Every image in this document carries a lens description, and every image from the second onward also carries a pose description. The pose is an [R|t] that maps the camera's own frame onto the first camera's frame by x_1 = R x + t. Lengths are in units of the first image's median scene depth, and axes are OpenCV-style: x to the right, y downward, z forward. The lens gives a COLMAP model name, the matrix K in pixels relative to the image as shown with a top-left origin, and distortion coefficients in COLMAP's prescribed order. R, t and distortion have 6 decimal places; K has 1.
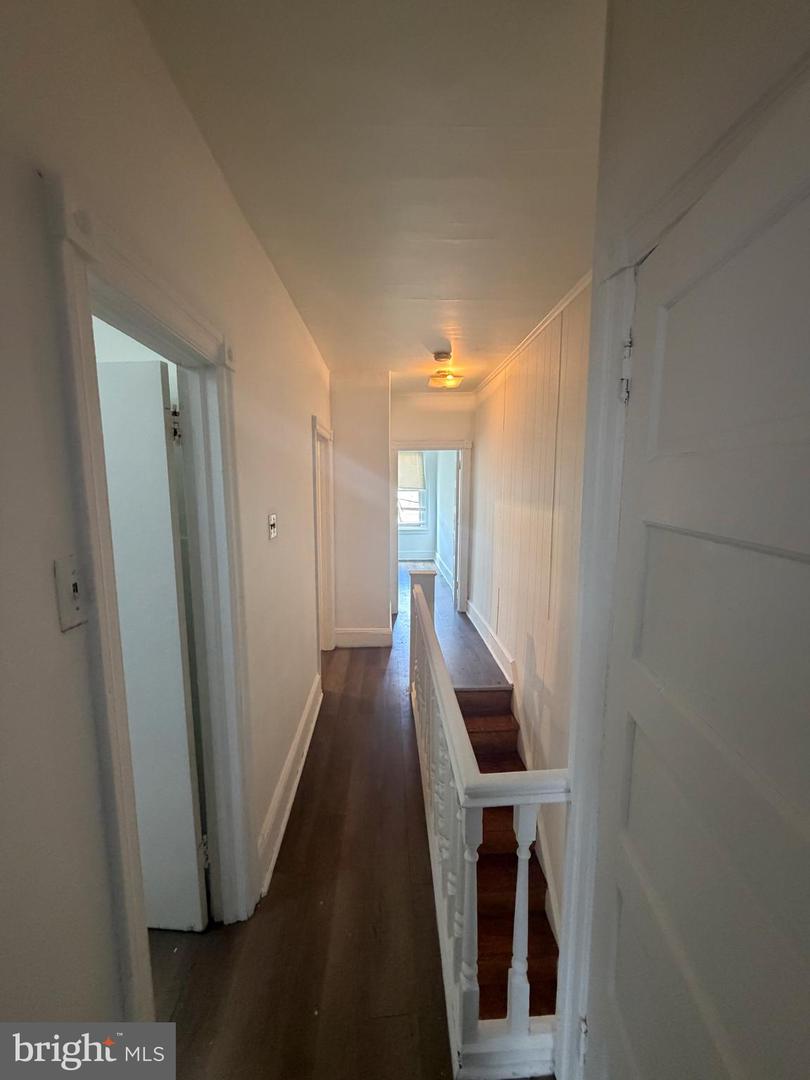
lens RADIAL K [[426.2, 0, 404.9], [0, 426.2, 538.8], [0, 0, 1]] dist [-0.005835, 0.001065]
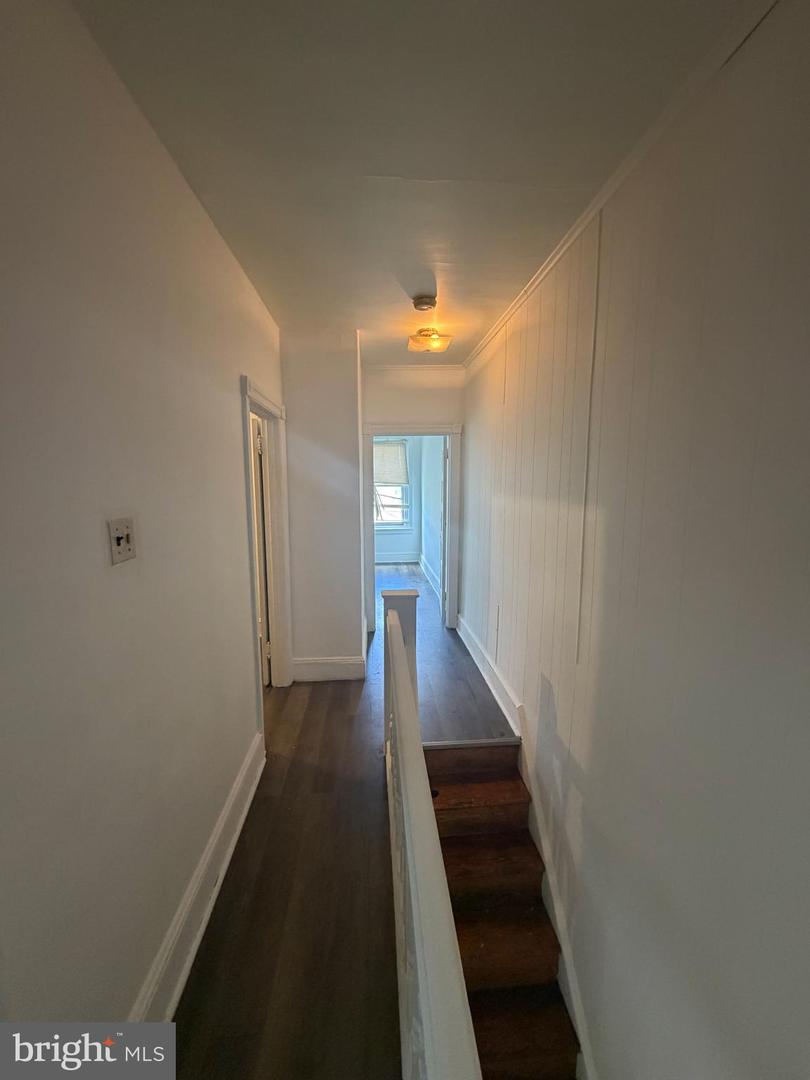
lens RADIAL K [[426.2, 0, 404.1], [0, 426.2, 536.7], [0, 0, 1]] dist [-0.005835, 0.001065]
pose [[0.999514, -0.007883, 0.030155, 0.022946], [0.007816, 0.999967, 0.002334, -0.016085], [-0.030172, -0.002097, 0.999543, 0.219354]]
